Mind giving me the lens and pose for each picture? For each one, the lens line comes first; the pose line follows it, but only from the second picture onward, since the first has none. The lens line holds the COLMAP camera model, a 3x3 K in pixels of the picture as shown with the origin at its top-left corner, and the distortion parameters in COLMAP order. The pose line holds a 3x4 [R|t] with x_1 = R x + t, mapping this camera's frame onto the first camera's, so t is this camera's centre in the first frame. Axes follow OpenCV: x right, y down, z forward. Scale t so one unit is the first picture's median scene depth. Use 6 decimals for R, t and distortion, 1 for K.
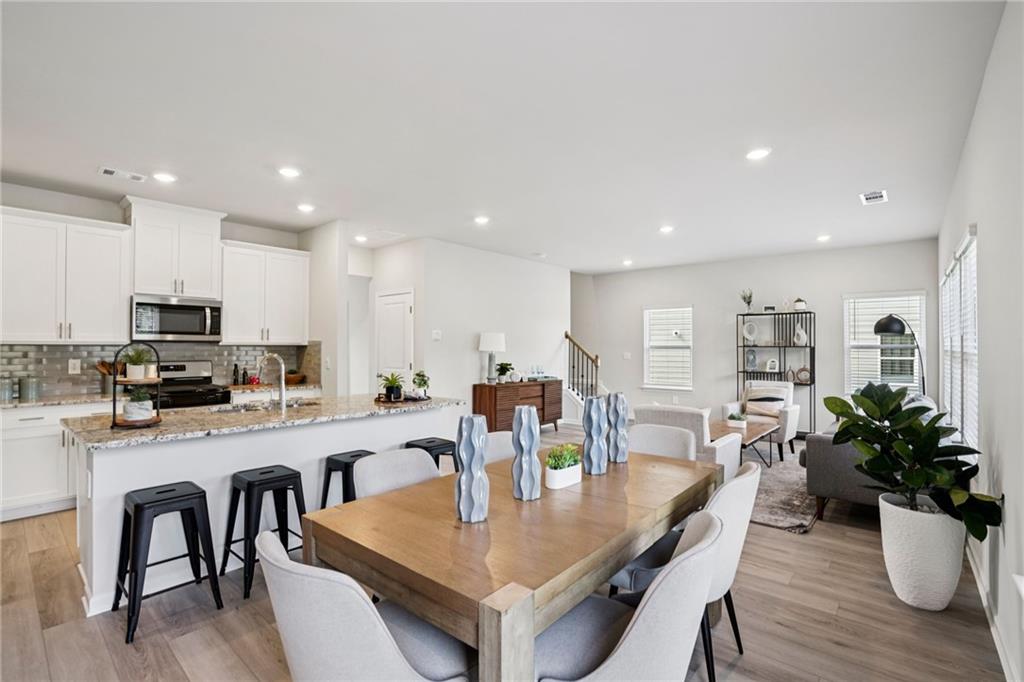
lens RADIAL K [[475.6, 0, 508.4], [0, 475.6, 335.3], [0, 0, 1]] dist [-0.021902, 0.000158]
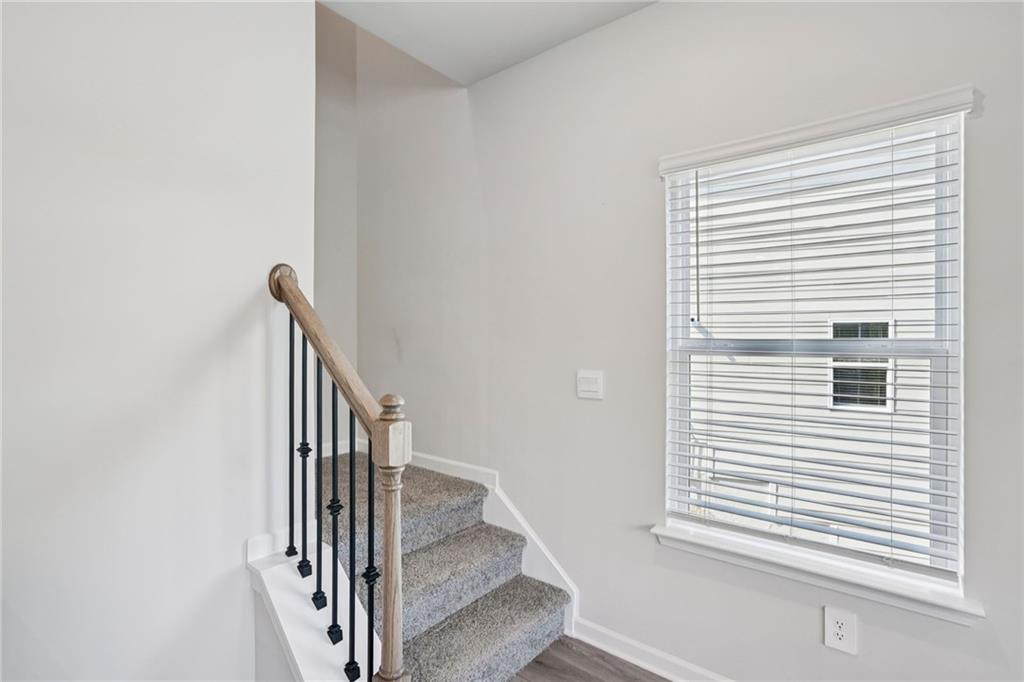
lens RADIAL K [[475.6, 0, 508.4], [0, 475.6, 335.3], [0, 0, 1]] dist [-0.021902, 0.000158]
pose [[0.999607, 0.005815, 0.027421, 0.239673], [-0.006175, 0.999896, 0.013048, 0.020248], [-0.027342, -0.013213, 0.999539, 0.908502]]
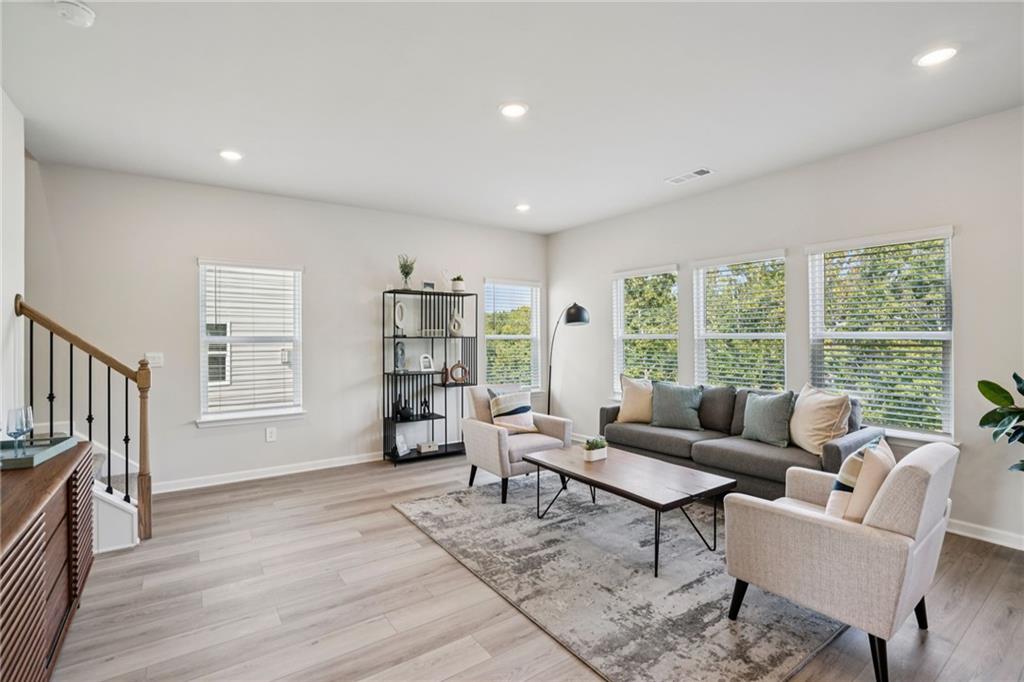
lens RADIAL K [[482.5, 0, 506.5], [0, 482.5, 338.2], [0, 0, 1]] dist [-0.018374, 0.010599]
pose [[0.250763, -0.001643, 0.968047, -0.135806], [-0.015198, 0.999869, 0.005634, 0.018404], [-0.967929, -0.016126, 0.250705, 0.656515]]
